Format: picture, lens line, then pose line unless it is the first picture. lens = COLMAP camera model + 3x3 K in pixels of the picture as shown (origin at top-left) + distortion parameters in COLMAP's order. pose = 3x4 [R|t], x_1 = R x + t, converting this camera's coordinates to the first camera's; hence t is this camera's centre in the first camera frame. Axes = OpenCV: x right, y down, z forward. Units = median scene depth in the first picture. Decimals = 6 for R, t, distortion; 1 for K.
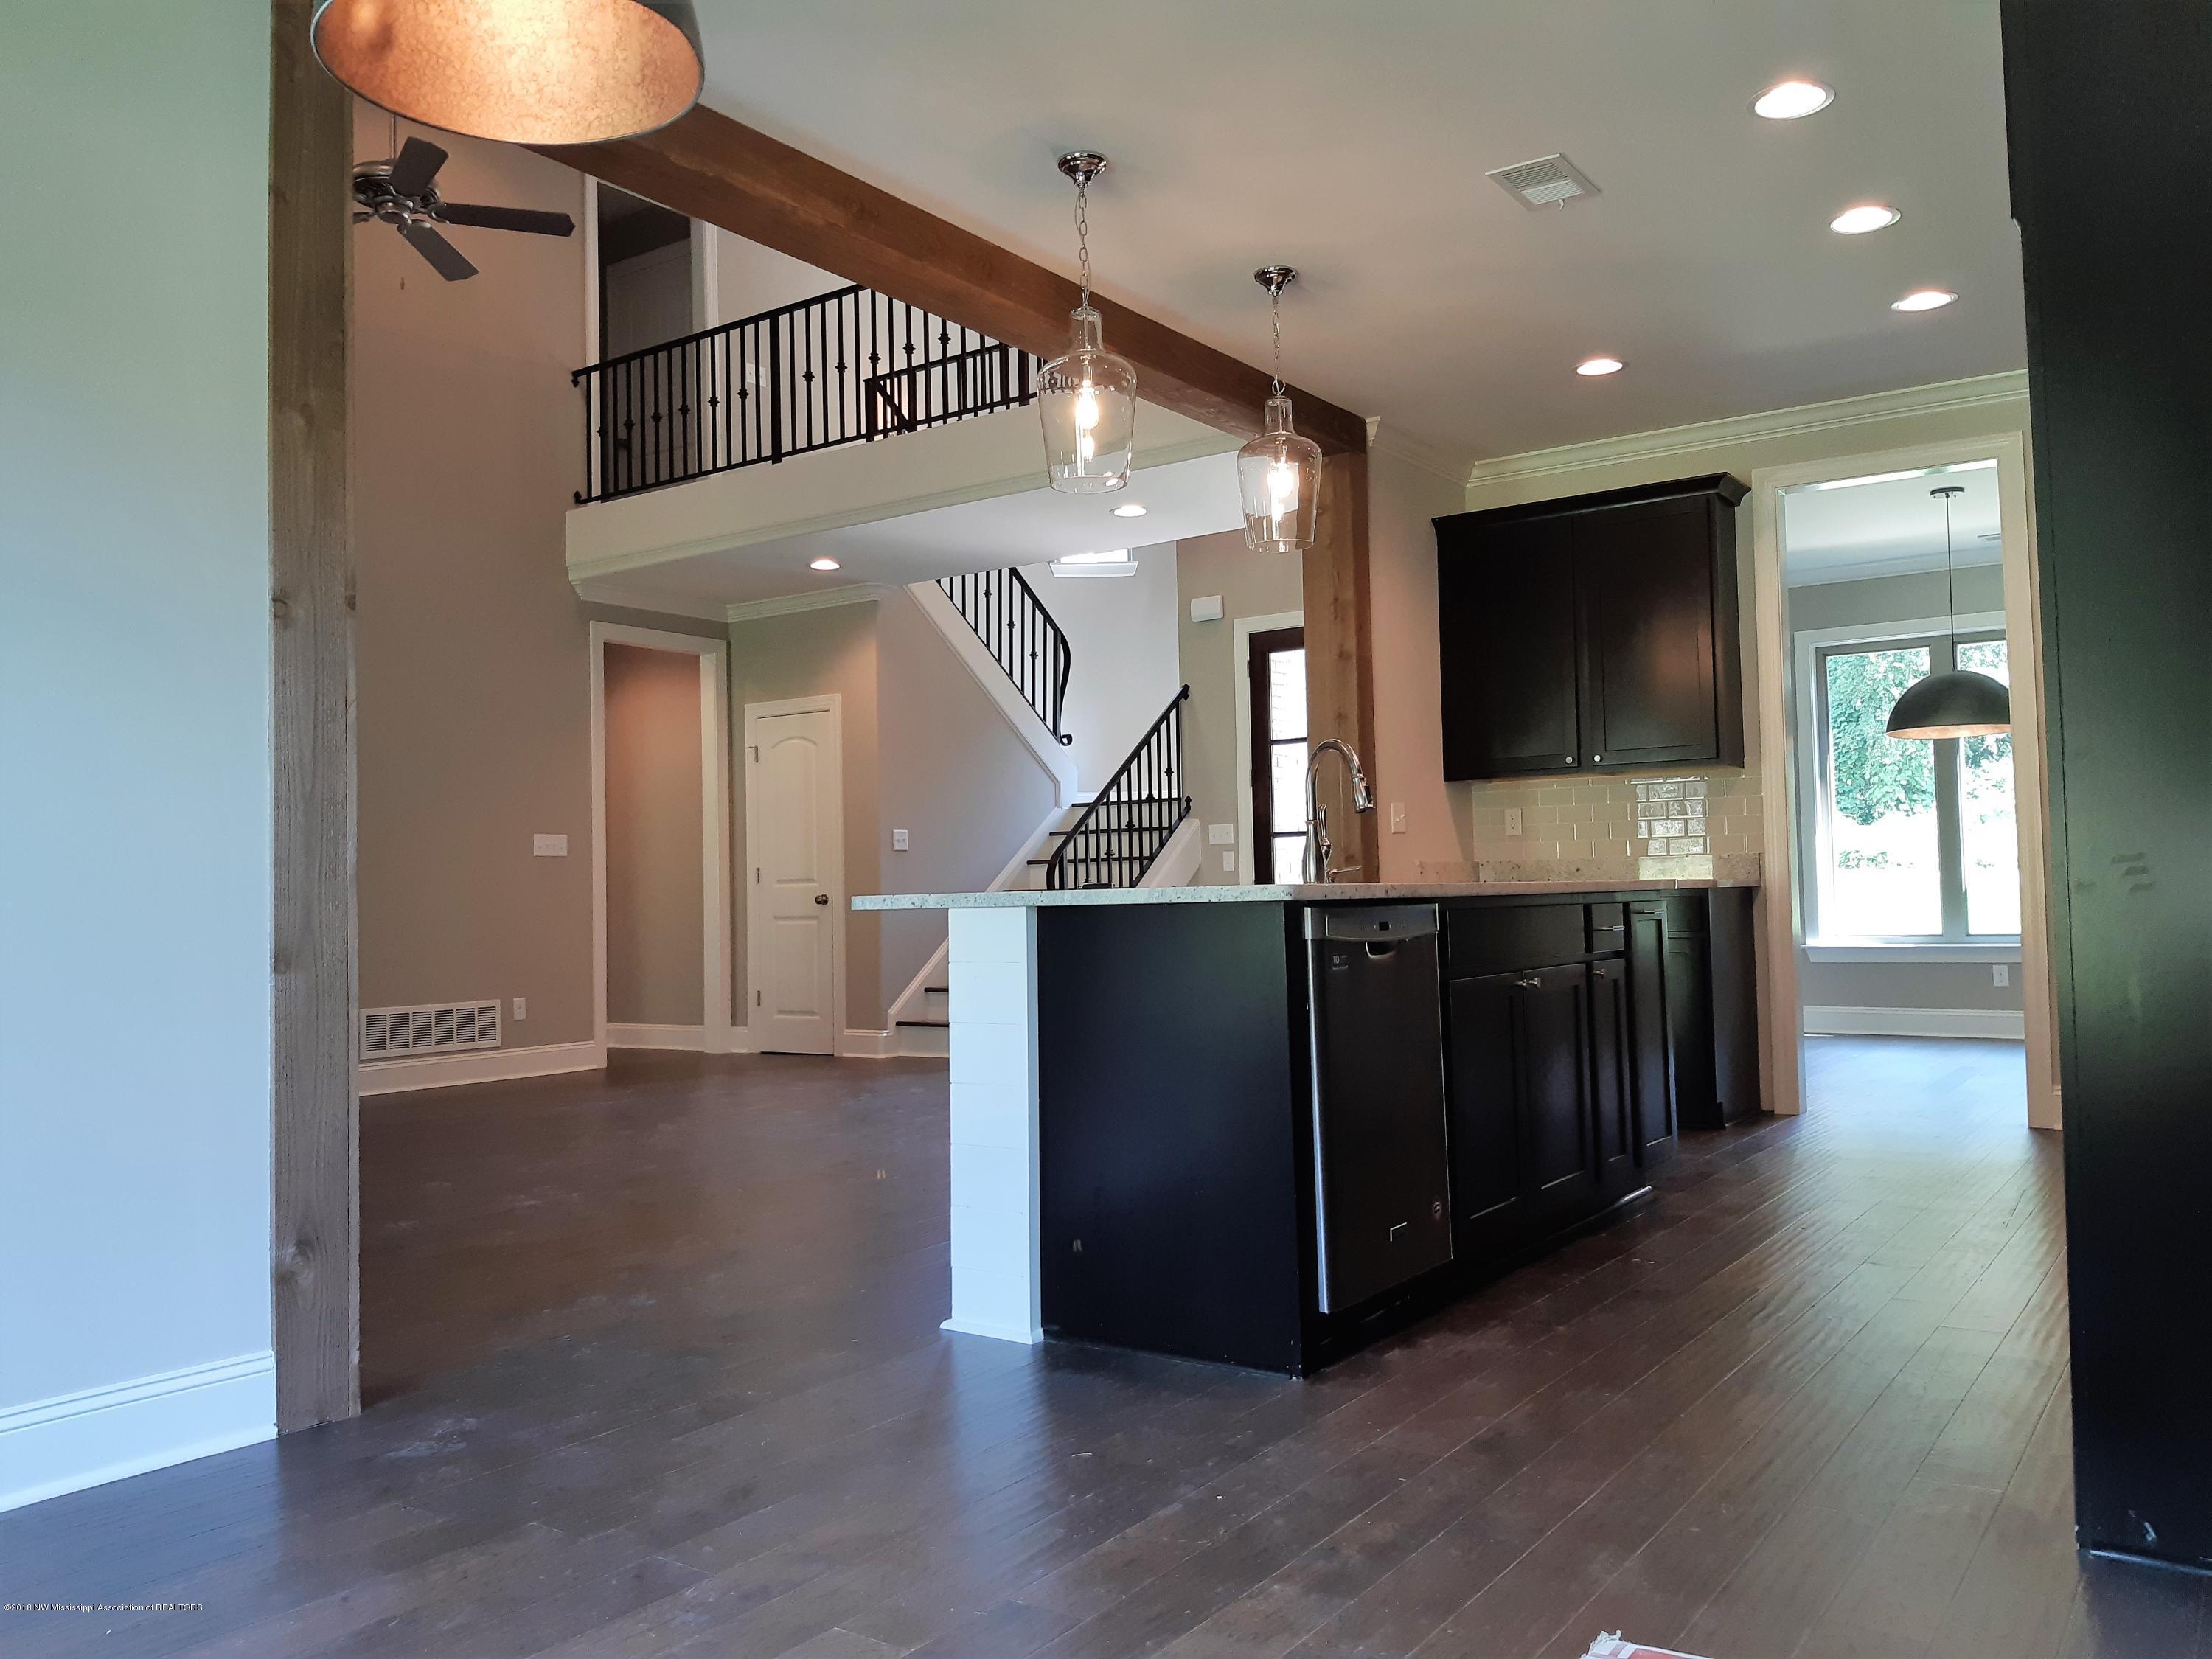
lens RADIAL K [[1695.6, 0, 1112.9], [0, 1695.6, 817.0], [0, 0, 1]] dist [0.010906, -0.052822]
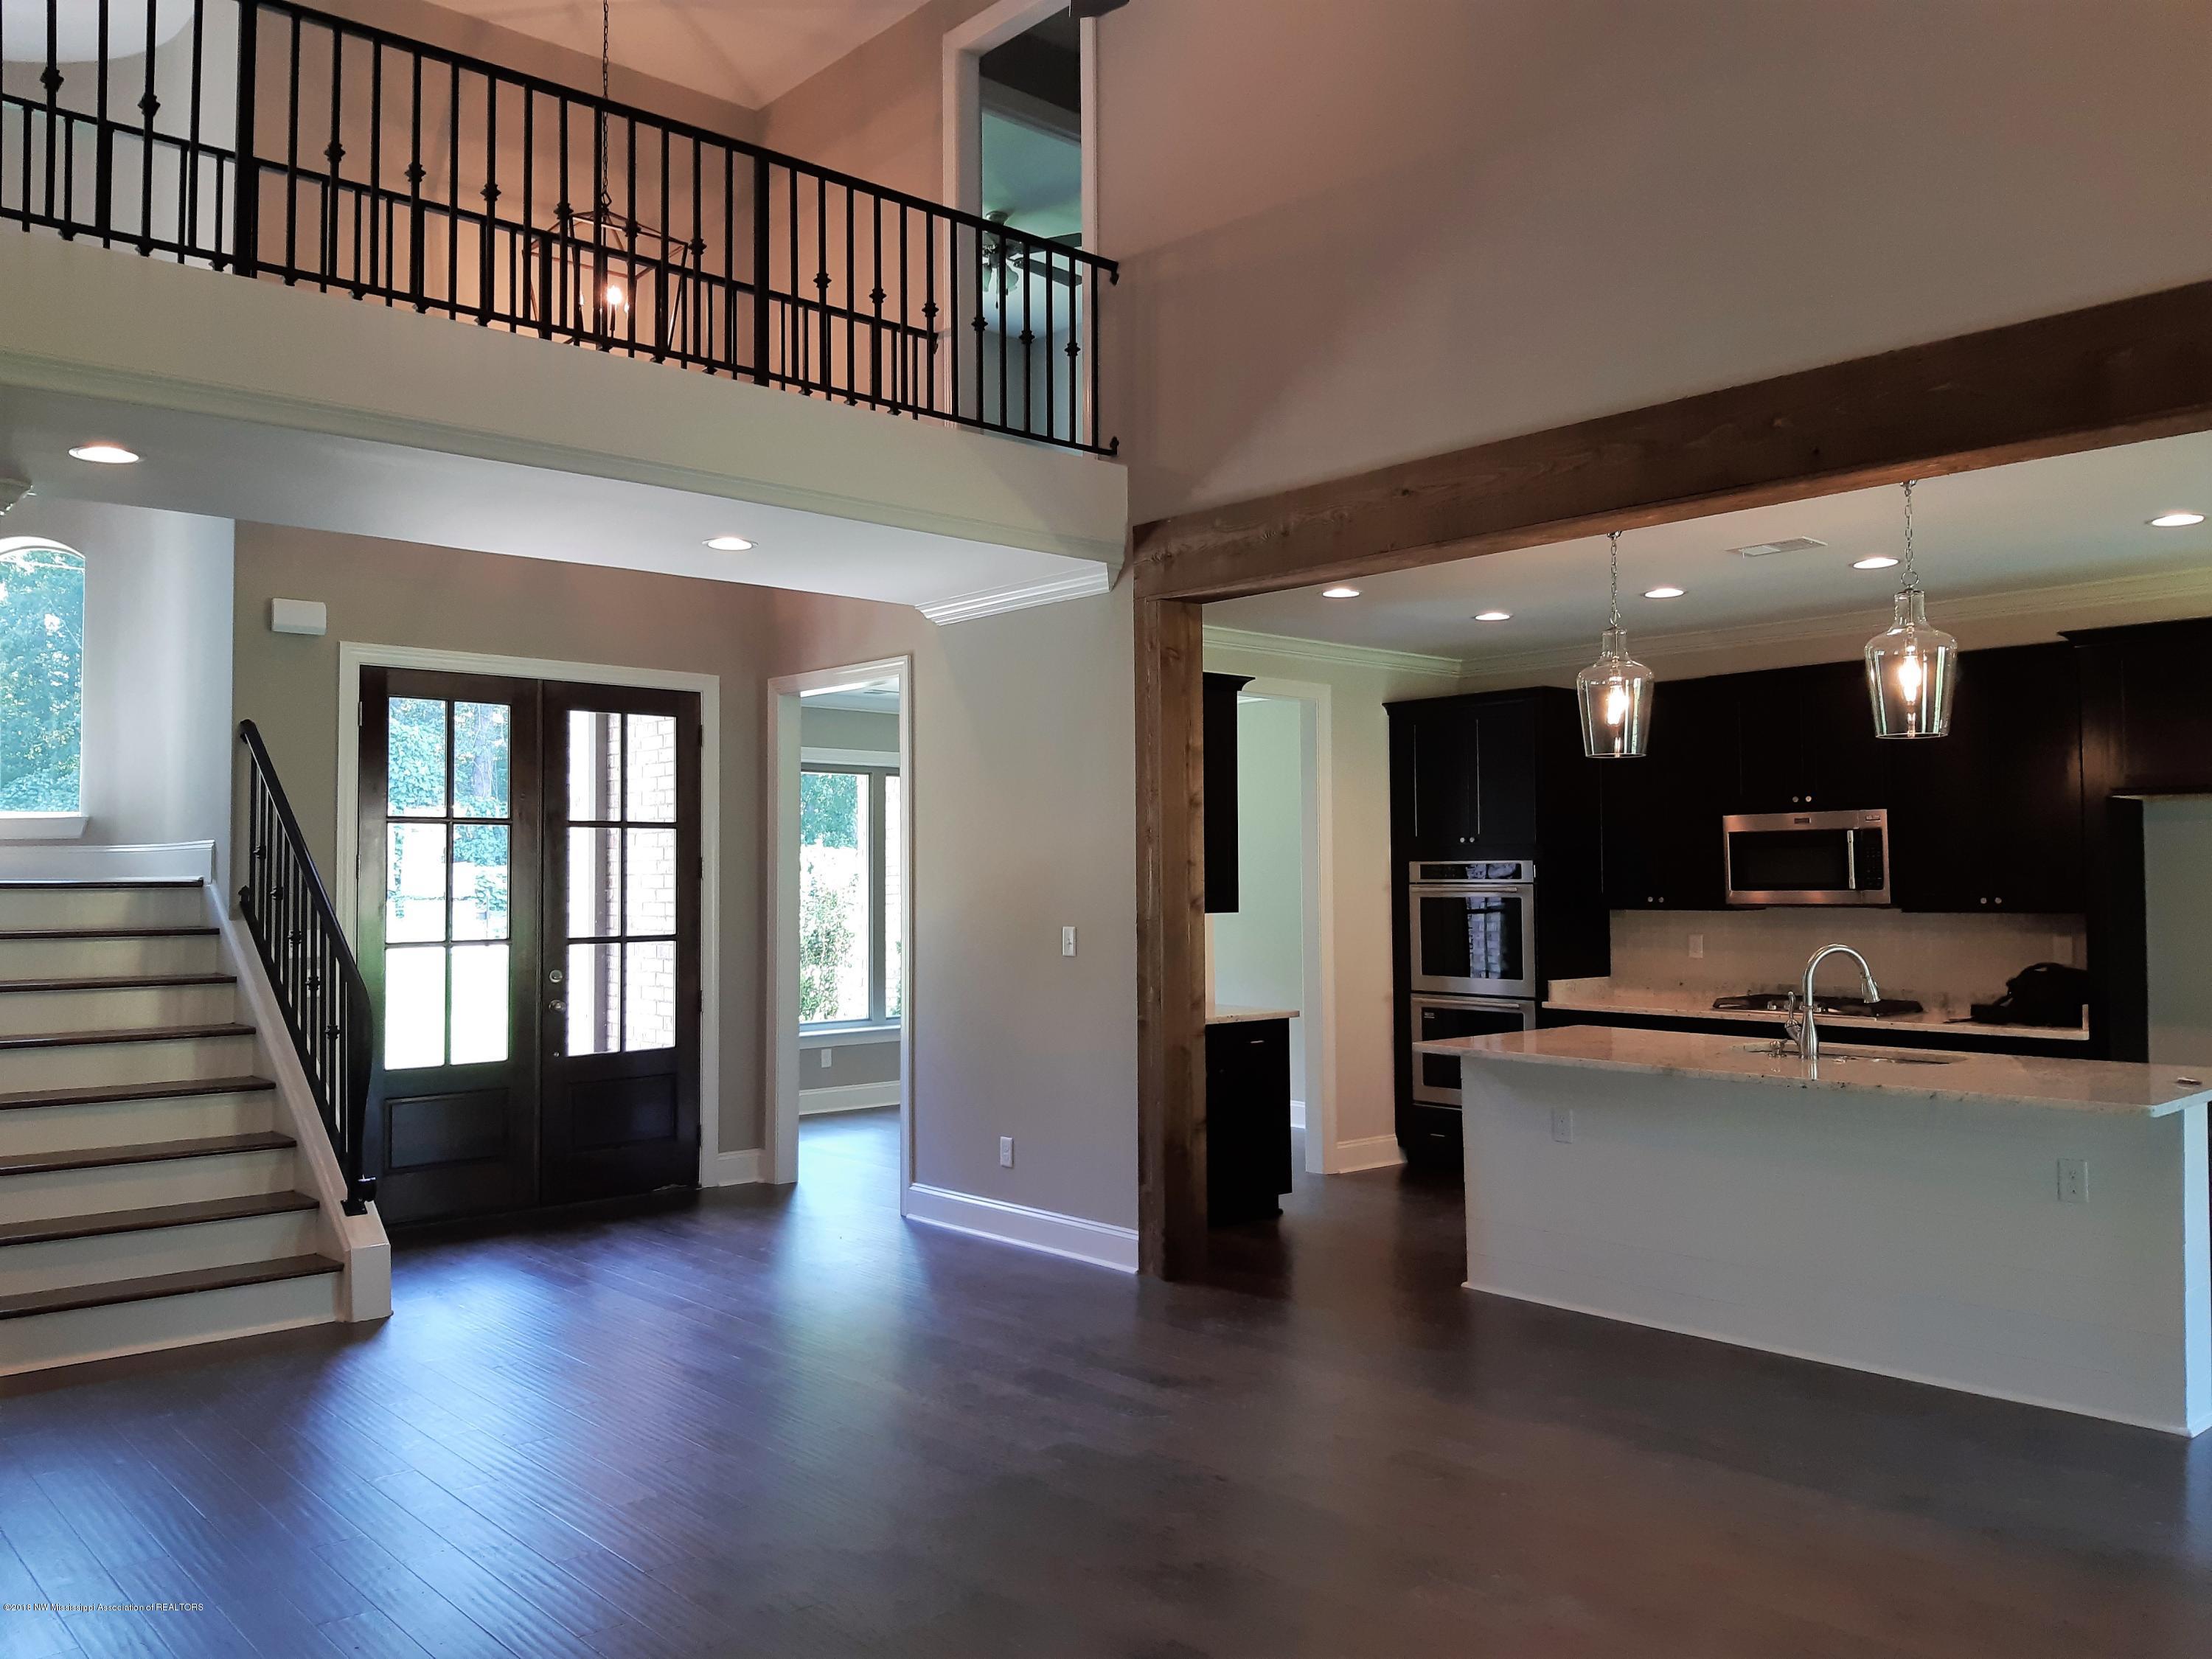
lens RADIAL K [[1695.6, 0, 1041.3], [0, 1695.6, 821.9], [0, 0, 1]] dist [0.010906, -0.052822]
pose [[0.229477, 0.061323, 0.971380, -0.662453], [-0.022417, 0.998082, -0.057712, -0.002601], [-0.973056, -0.008532, 0.230412, 0.608547]]
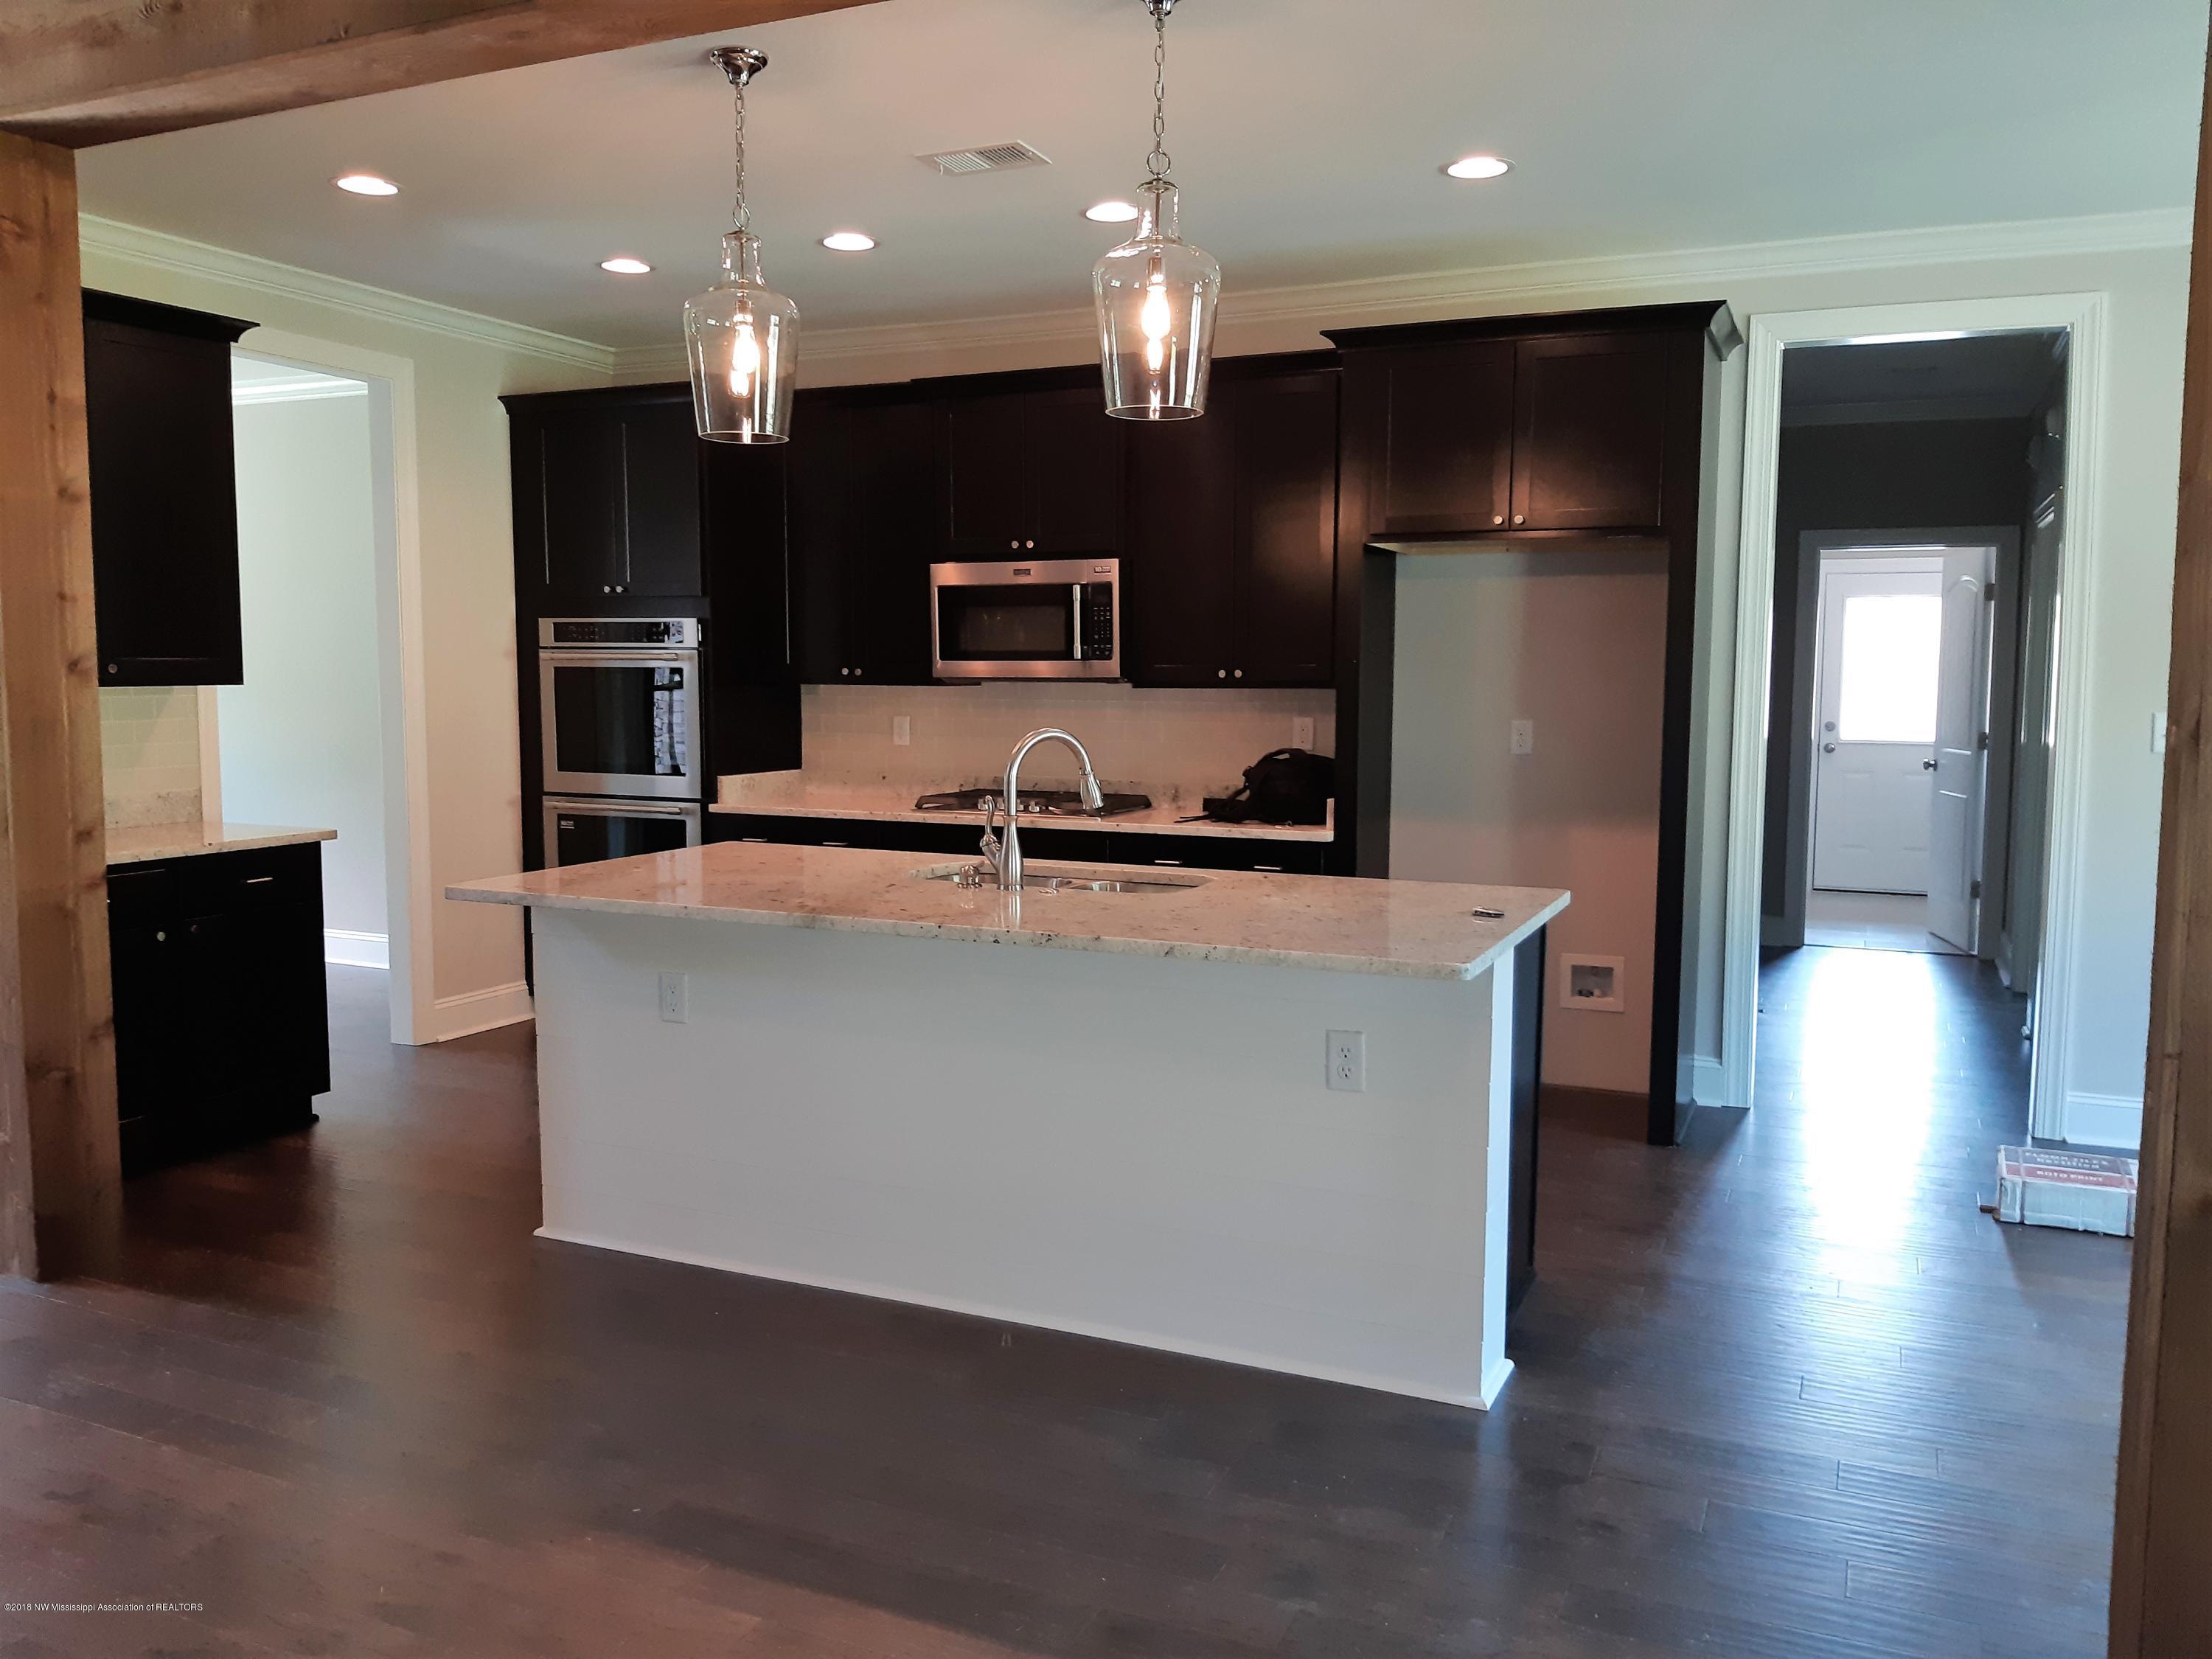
lens RADIAL K [[1695.6, 0, 1098.9], [0, 1695.6, 830.0], [0, 0, 1]] dist [0.010906, -0.052822]
pose [[-0.218263, -0.067197, 0.973574, -0.463807], [-0.020058, 0.997725, 0.064367, -0.002294], [-0.975684, -0.005479, -0.219114, 0.561241]]
